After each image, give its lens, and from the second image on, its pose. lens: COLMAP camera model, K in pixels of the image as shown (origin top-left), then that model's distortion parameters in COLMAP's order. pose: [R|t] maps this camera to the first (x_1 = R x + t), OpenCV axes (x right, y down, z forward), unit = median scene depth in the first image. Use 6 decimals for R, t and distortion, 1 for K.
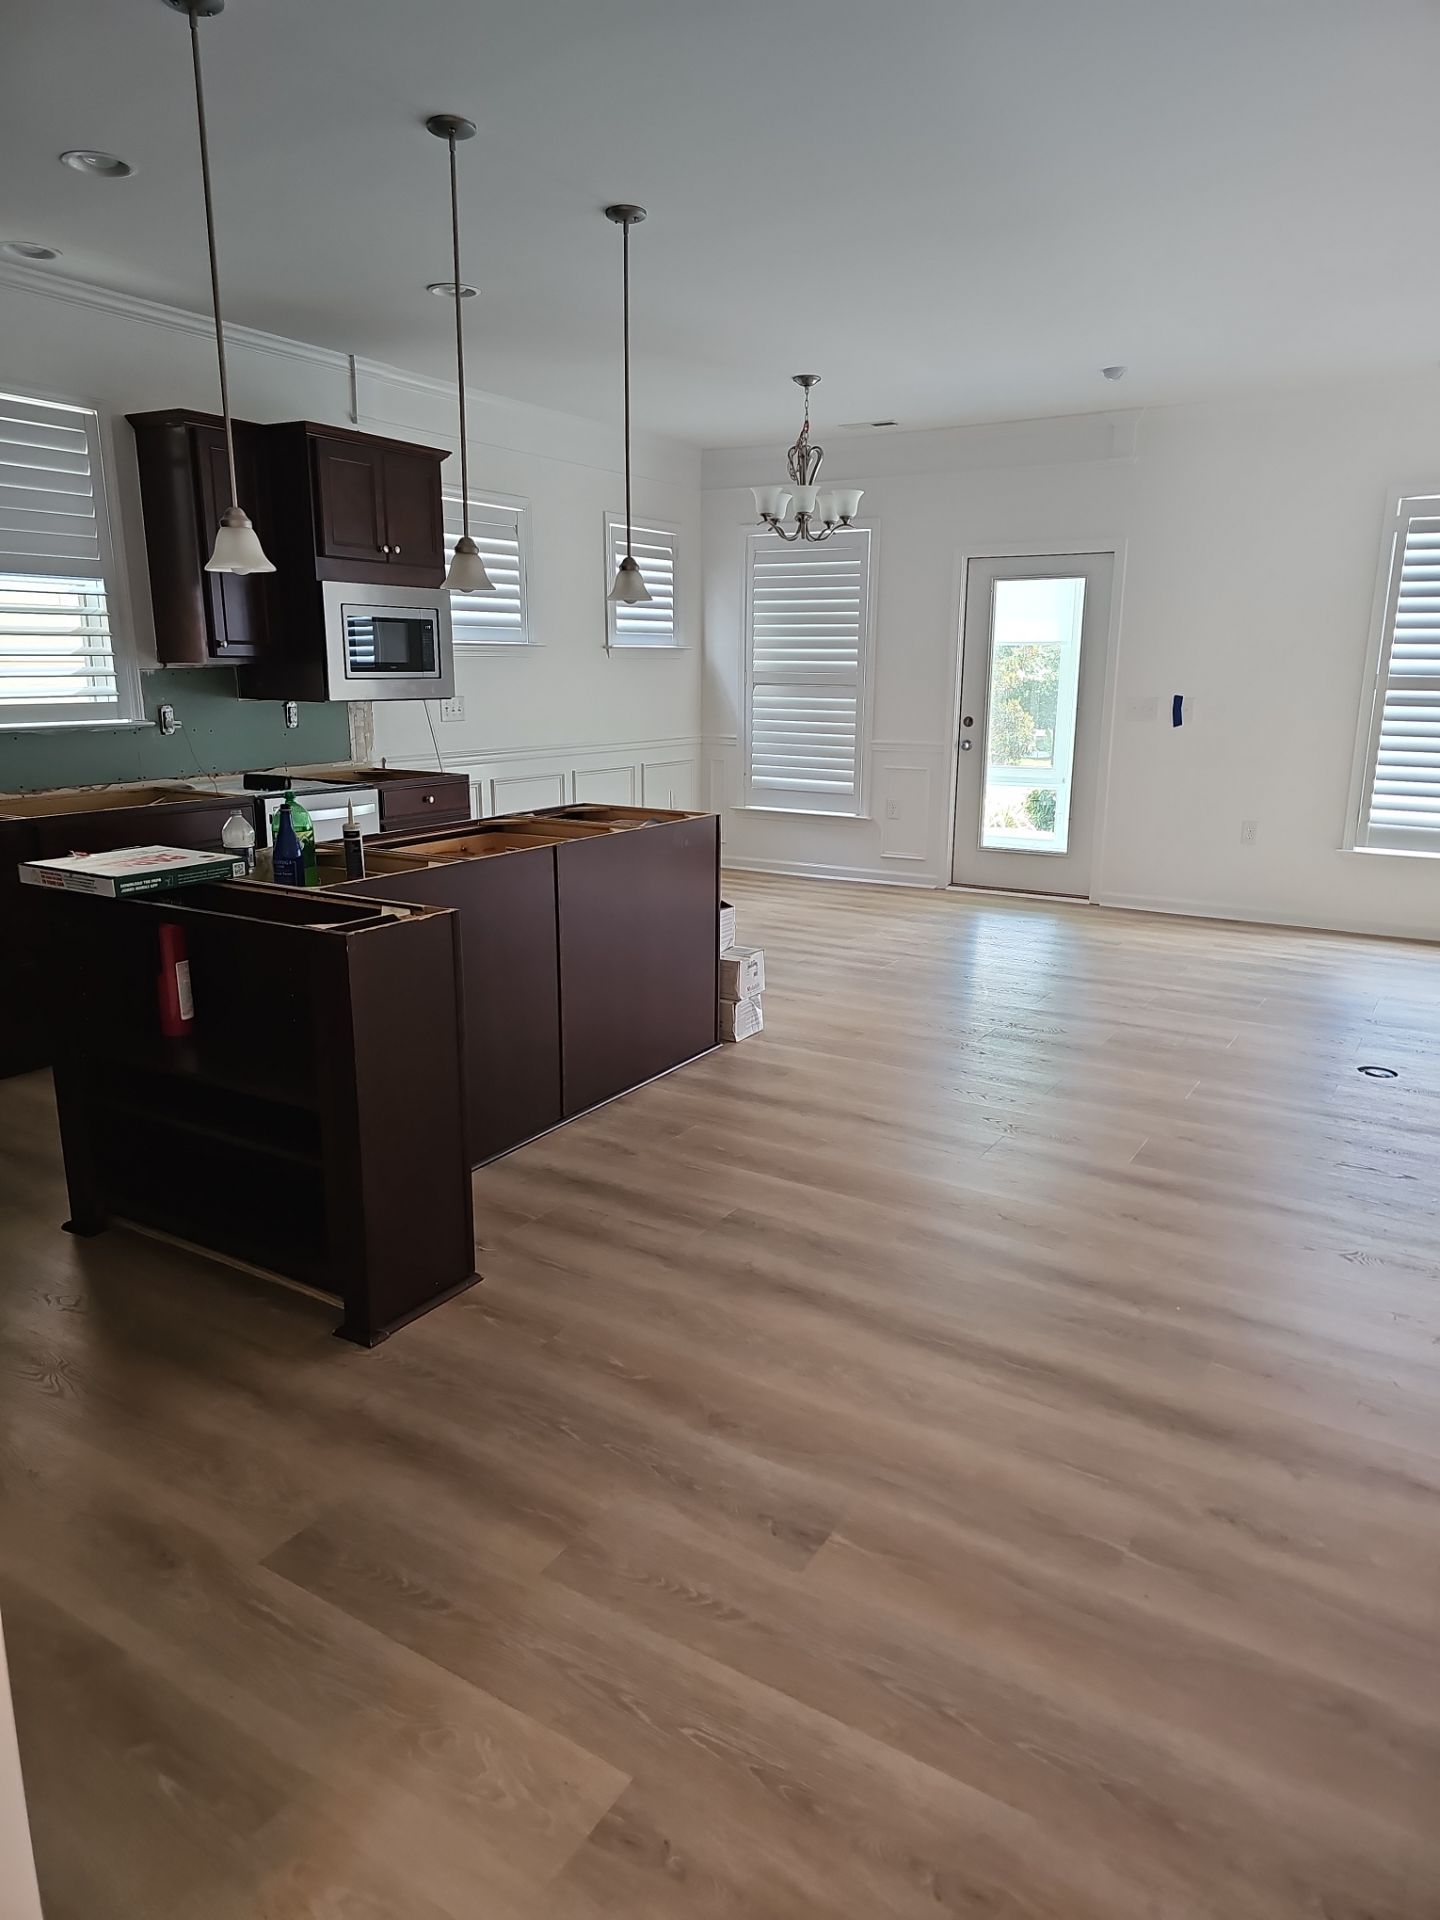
lens RADIAL K [[1271.4, 0, 720.0], [0, 1271.4, 960.0], [0, 0, 1]] dist [0.037712, -0.005250]
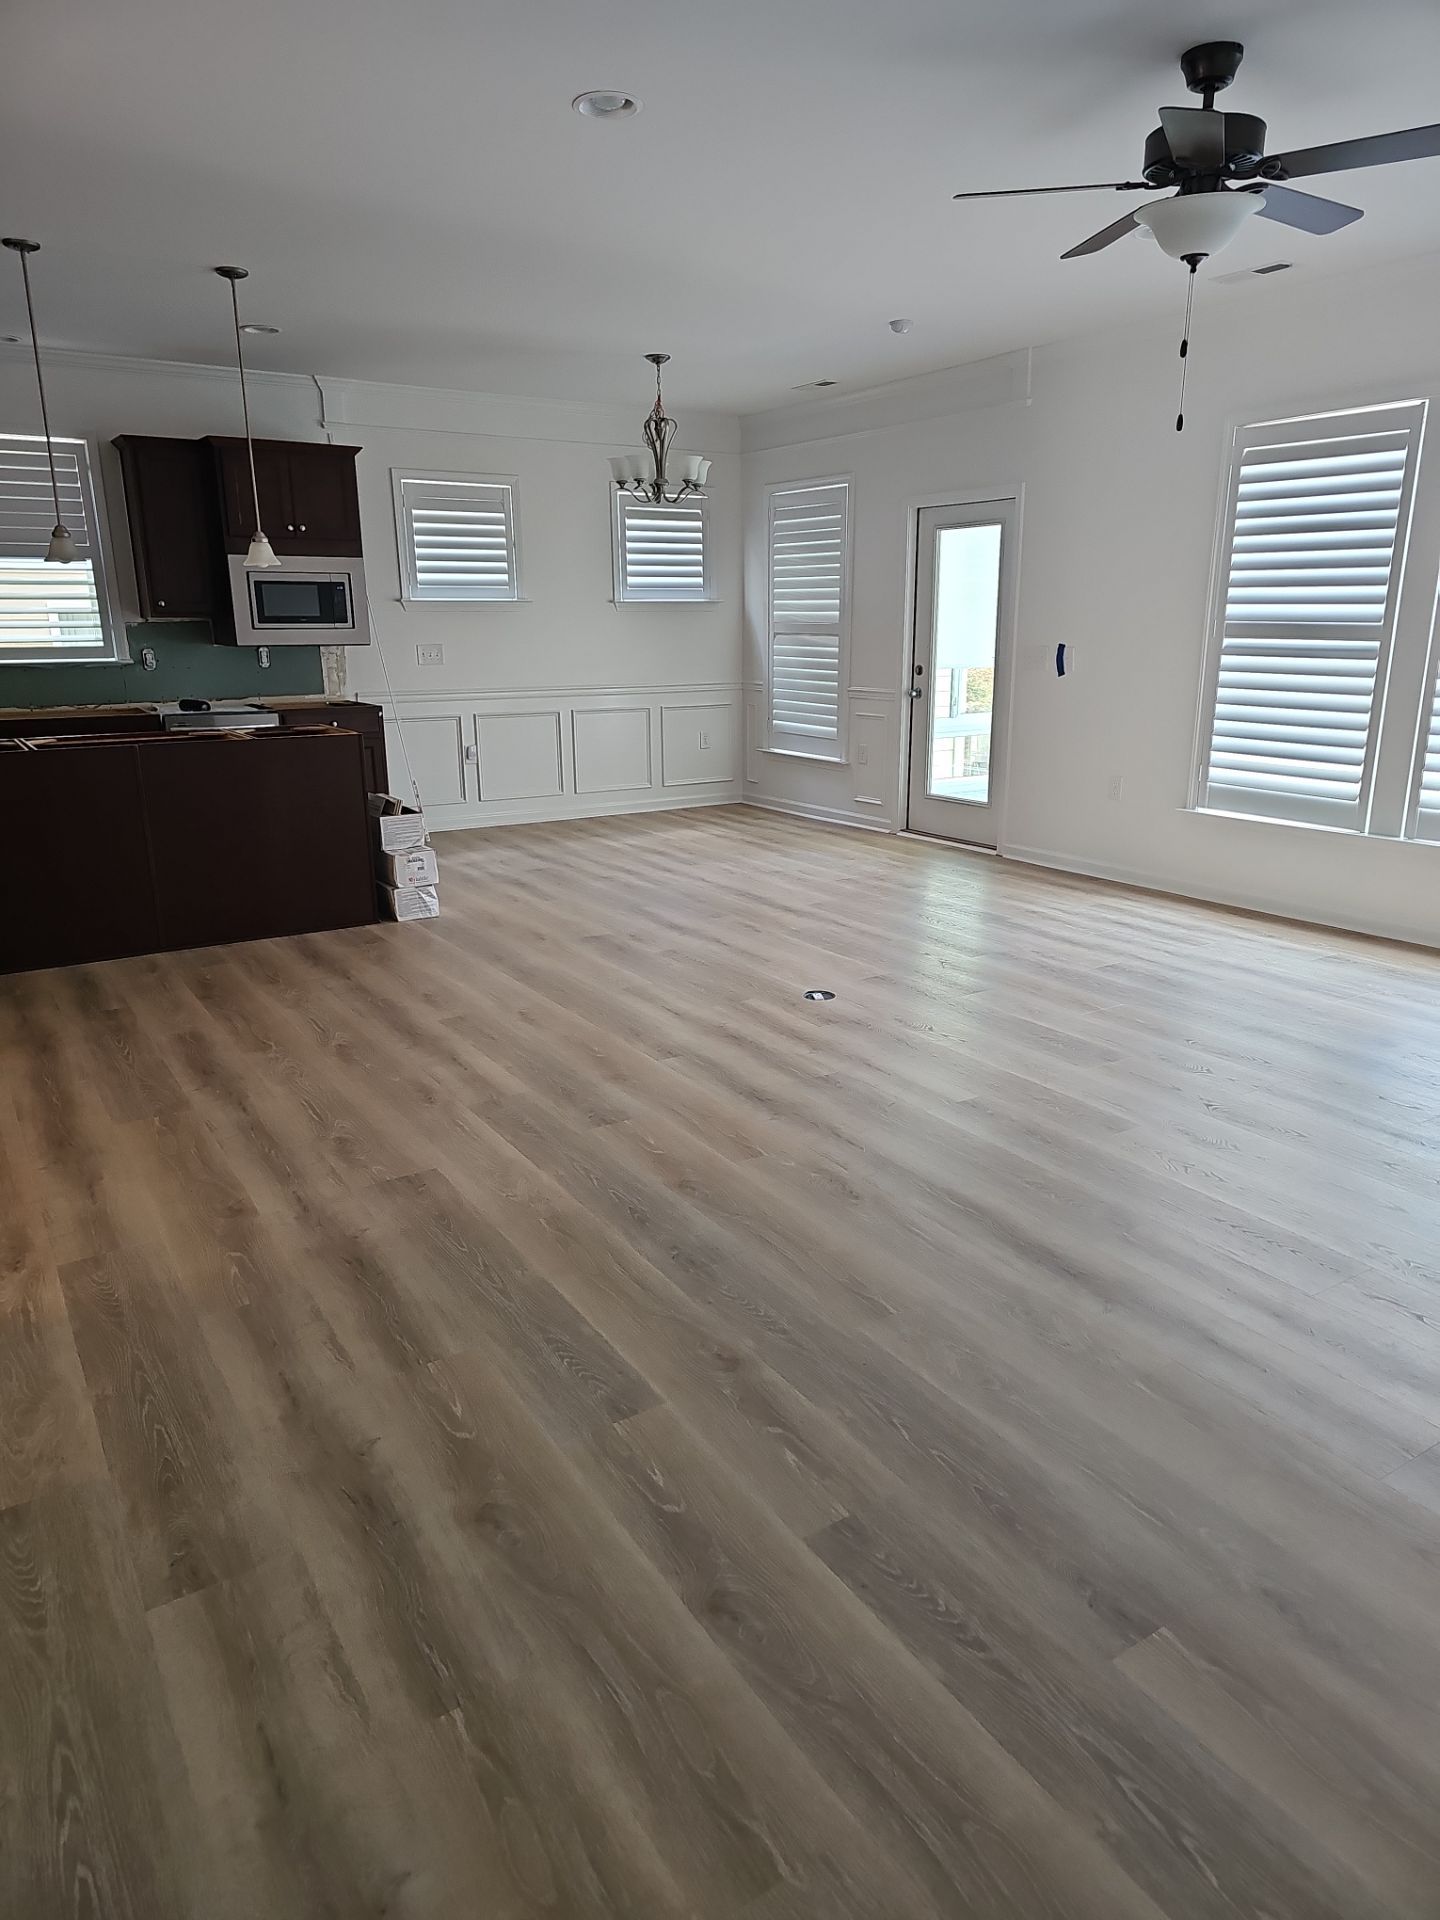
lens RADIAL K [[1258.1, 0, 714.2], [0, 1258.1, 975.1], [0, 0, 1]] dist [0.021395, -0.001083]
pose [[0.899064, 0.110809, -0.423562, 0.602072], [-0.091255, 0.993622, 0.066243, 0.005160], [0.428201, -0.020904, 0.903442, 0.011507]]
